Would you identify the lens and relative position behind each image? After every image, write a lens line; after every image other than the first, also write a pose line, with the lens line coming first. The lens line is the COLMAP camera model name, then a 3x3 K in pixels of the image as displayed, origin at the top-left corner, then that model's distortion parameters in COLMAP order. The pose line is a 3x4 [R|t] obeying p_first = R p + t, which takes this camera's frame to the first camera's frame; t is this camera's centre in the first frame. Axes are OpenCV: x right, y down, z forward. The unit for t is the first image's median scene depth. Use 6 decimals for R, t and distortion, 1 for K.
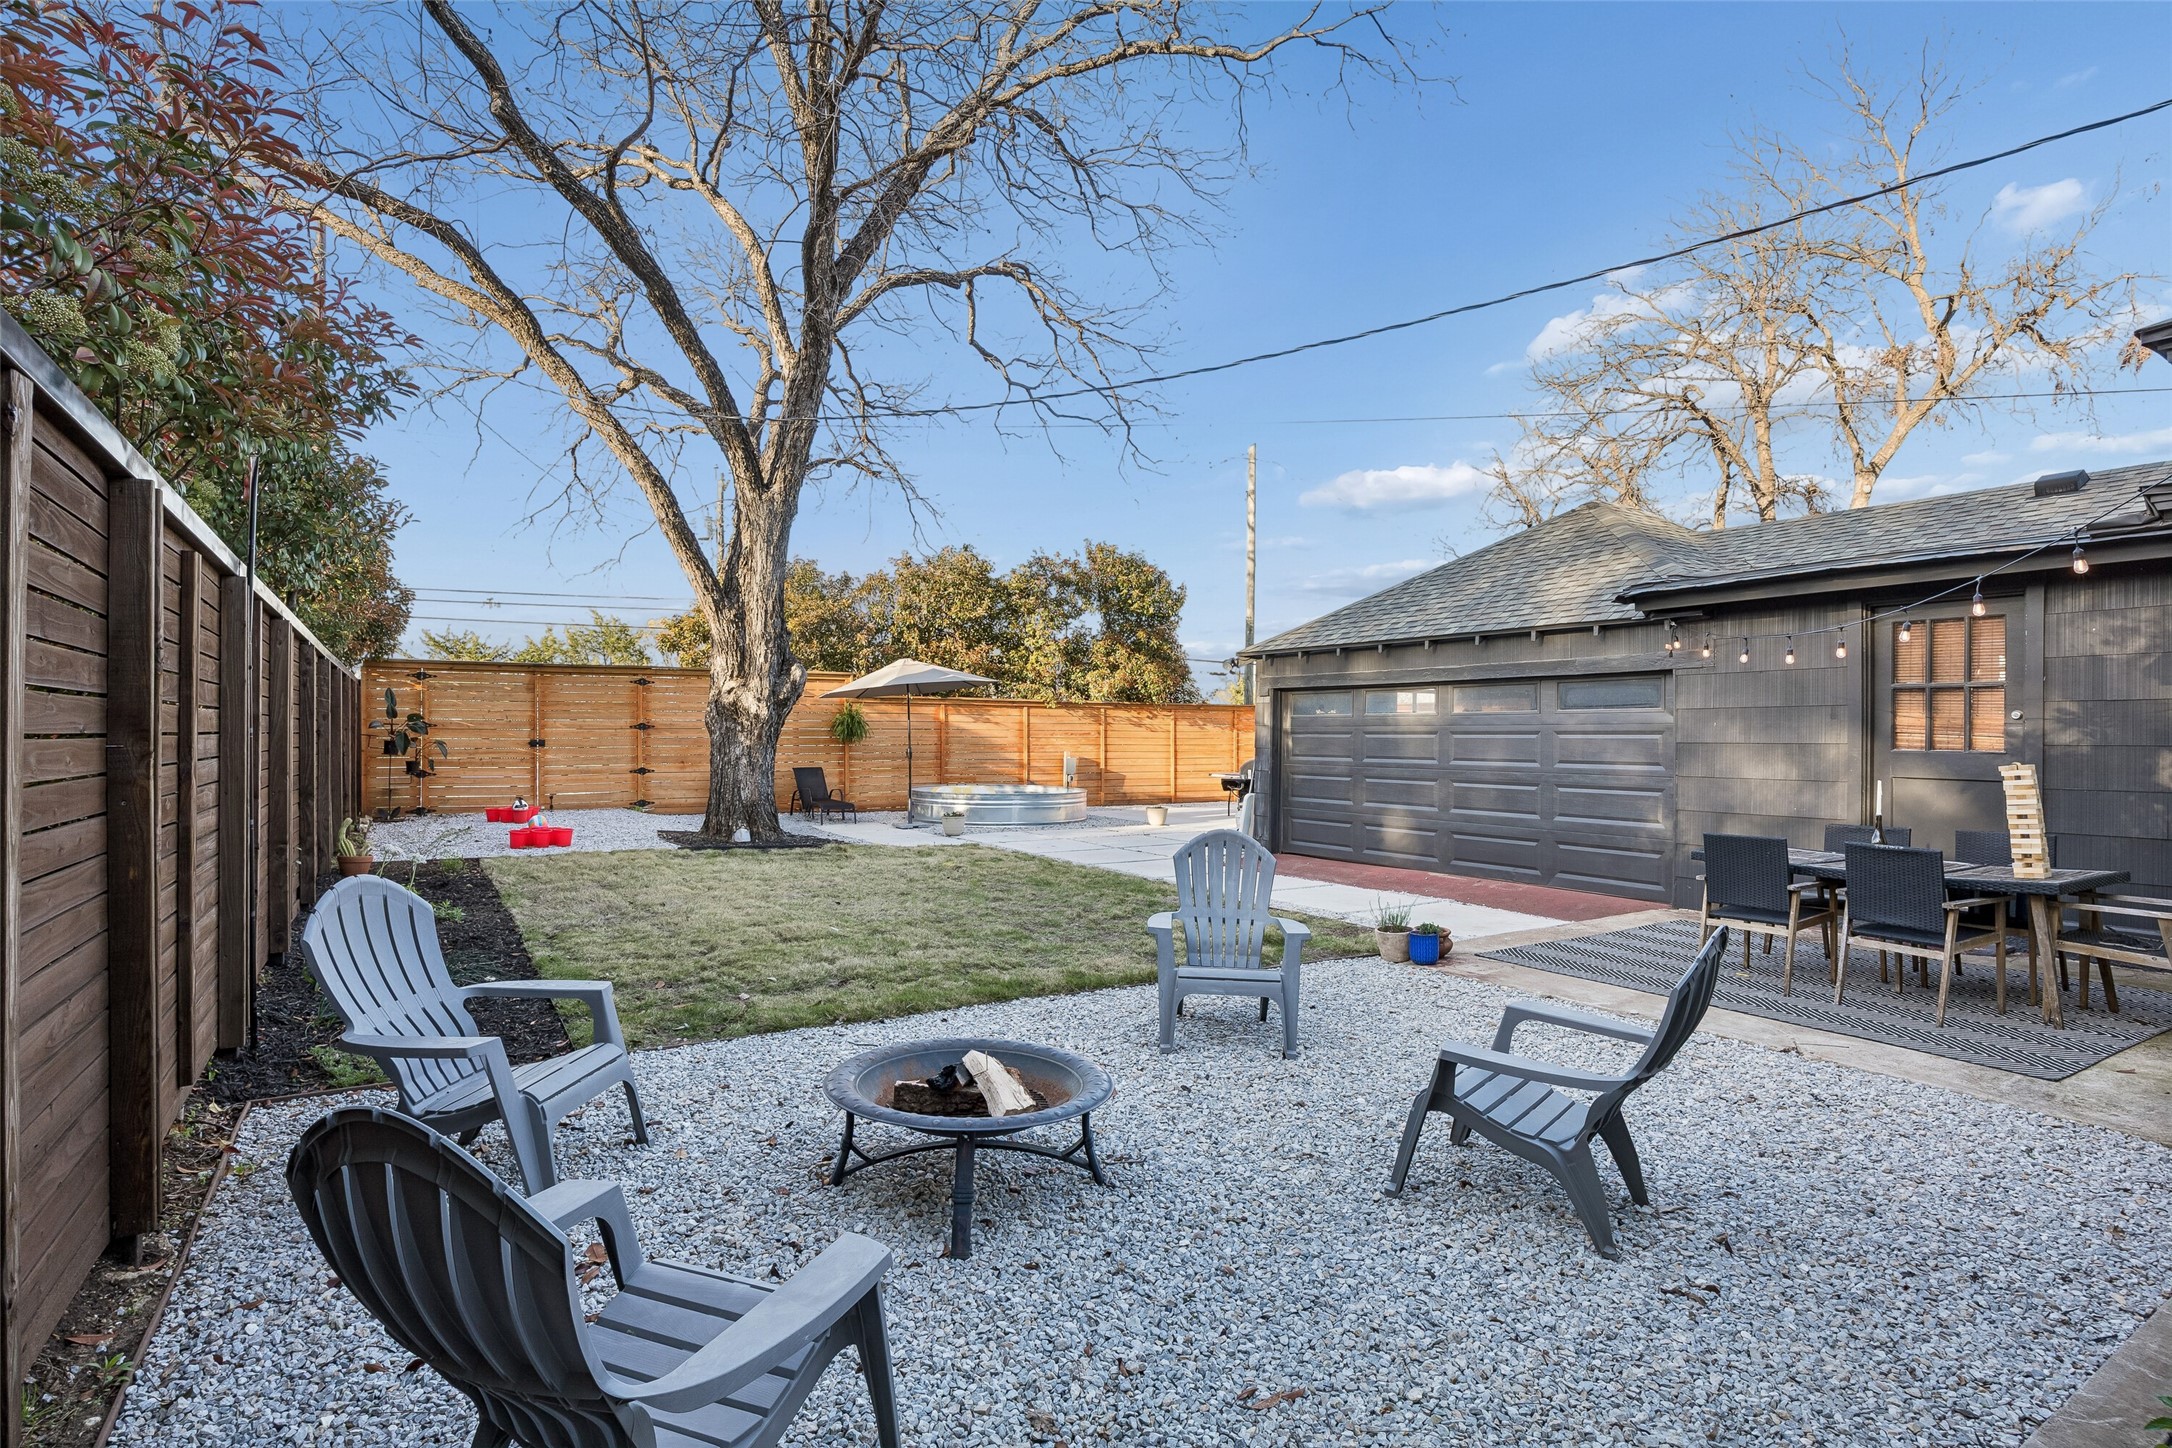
lens RADIAL K [[1065.9, 0, 1086.1], [0, 1065.9, 734.2], [0, 0, 1]] dist [0.000974, 0.000222]
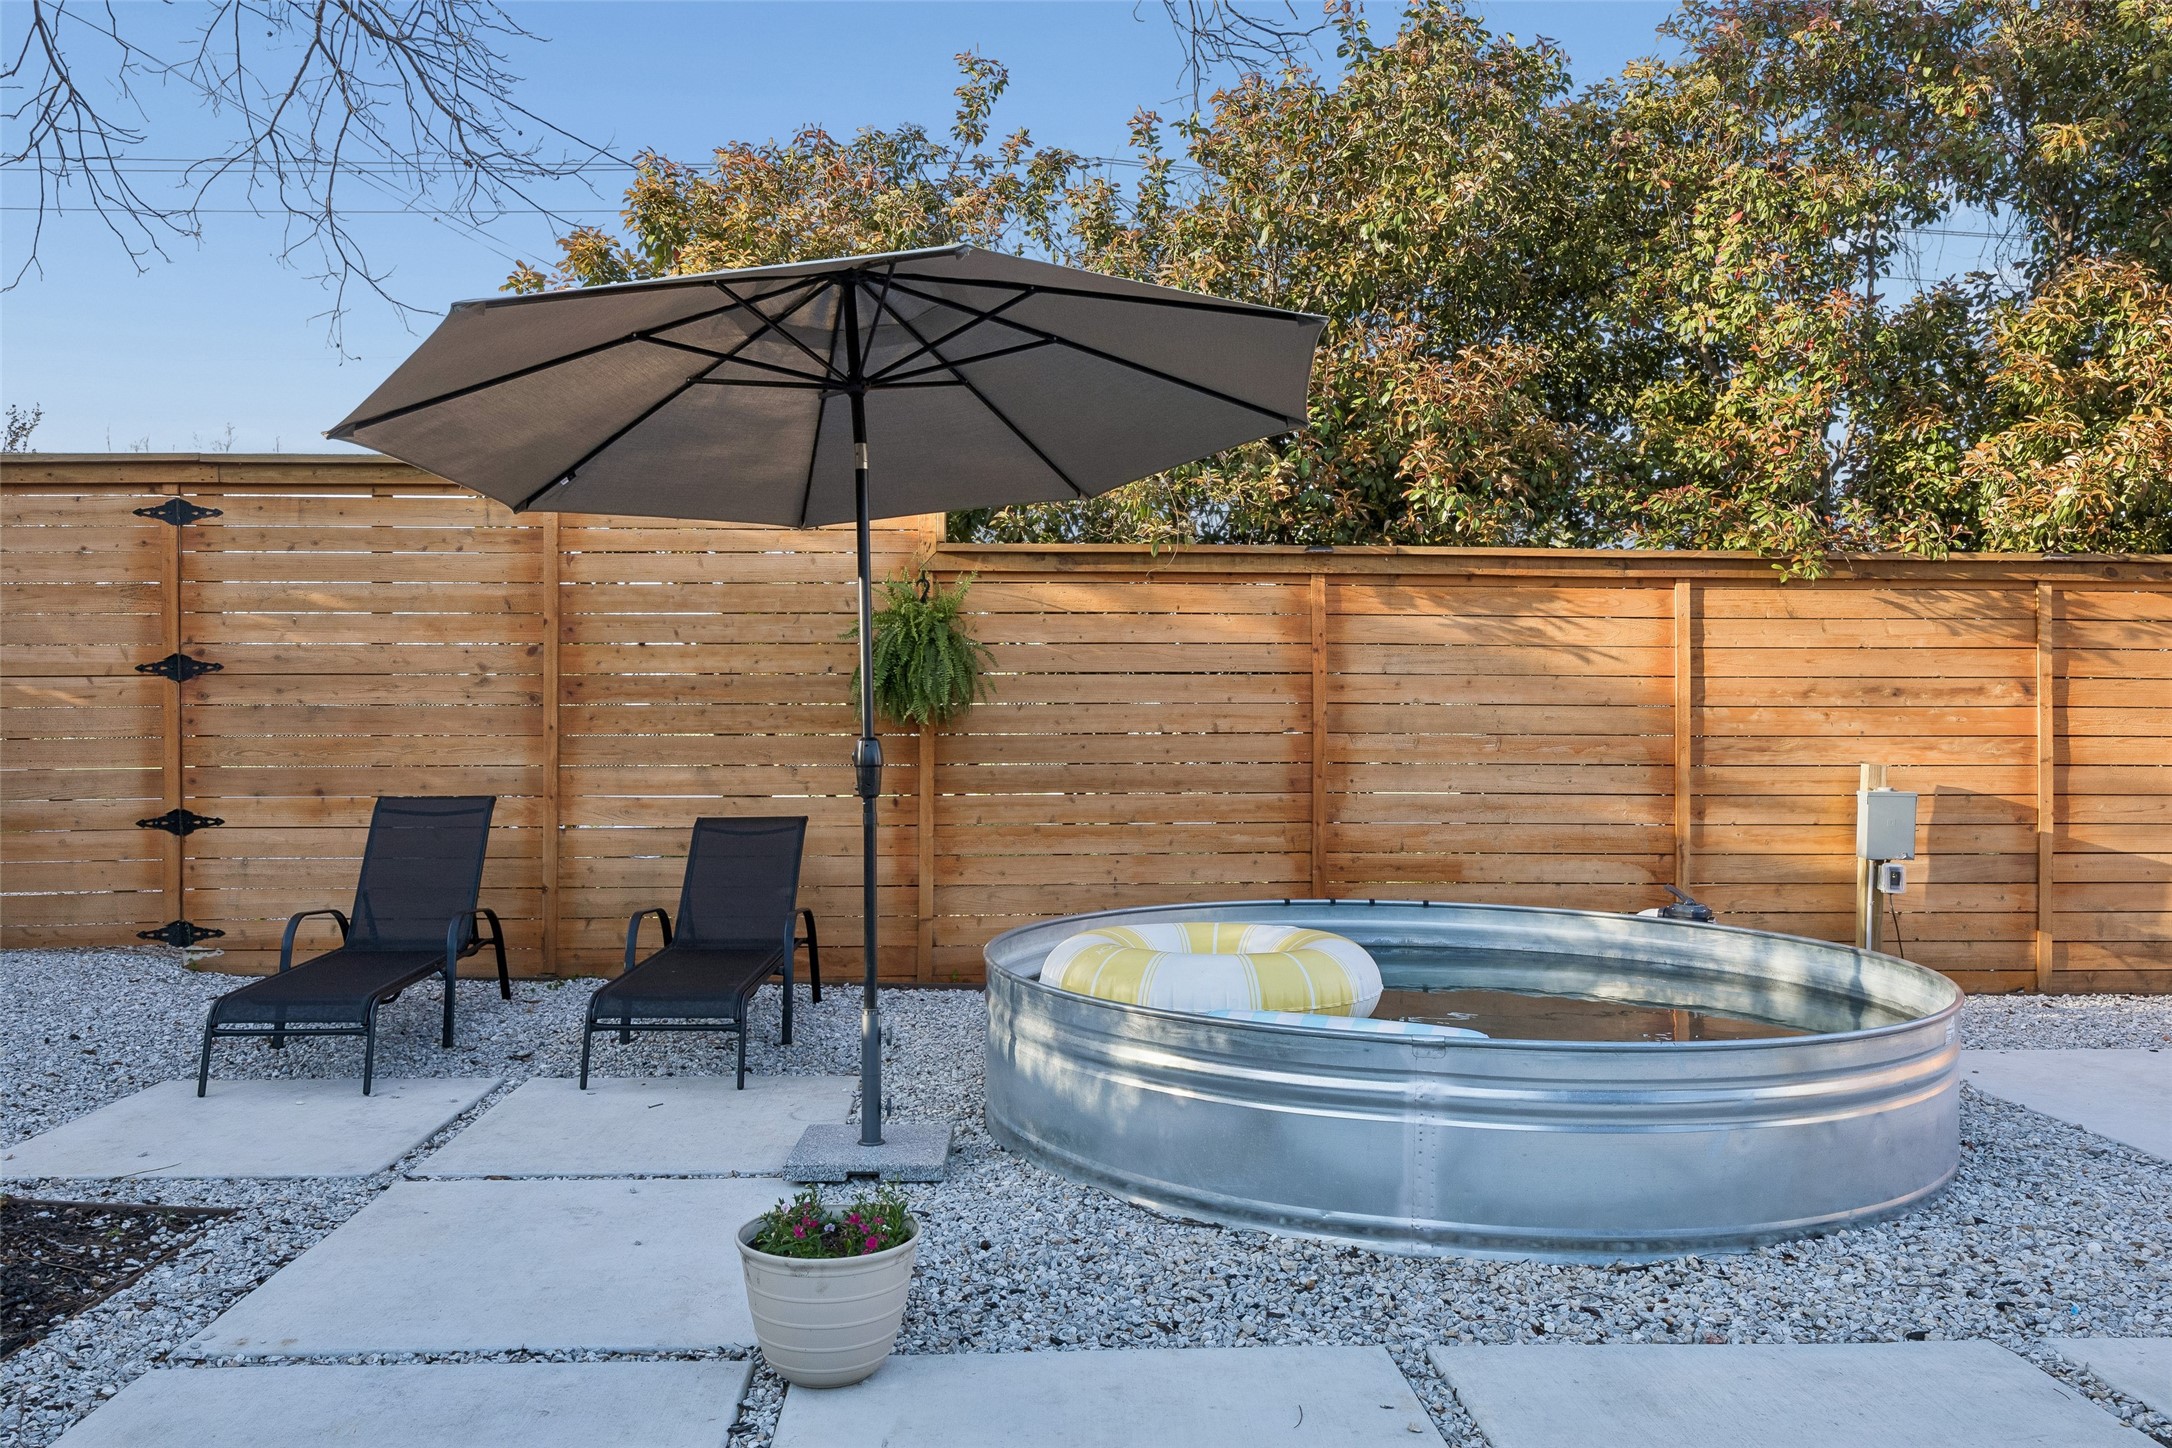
lens RADIAL K [[1613.1, 0, 1084.5], [0, 1613.1, 727.2], [0, 0, 1]] dist [0.009396, 0.002785]
pose [[0.866016, -0.002314, -0.500010, 0.010585], [0.003122, 0.999995, 0.000780, 0.007726], [0.500006, -0.002236, 0.866019, 0.606399]]
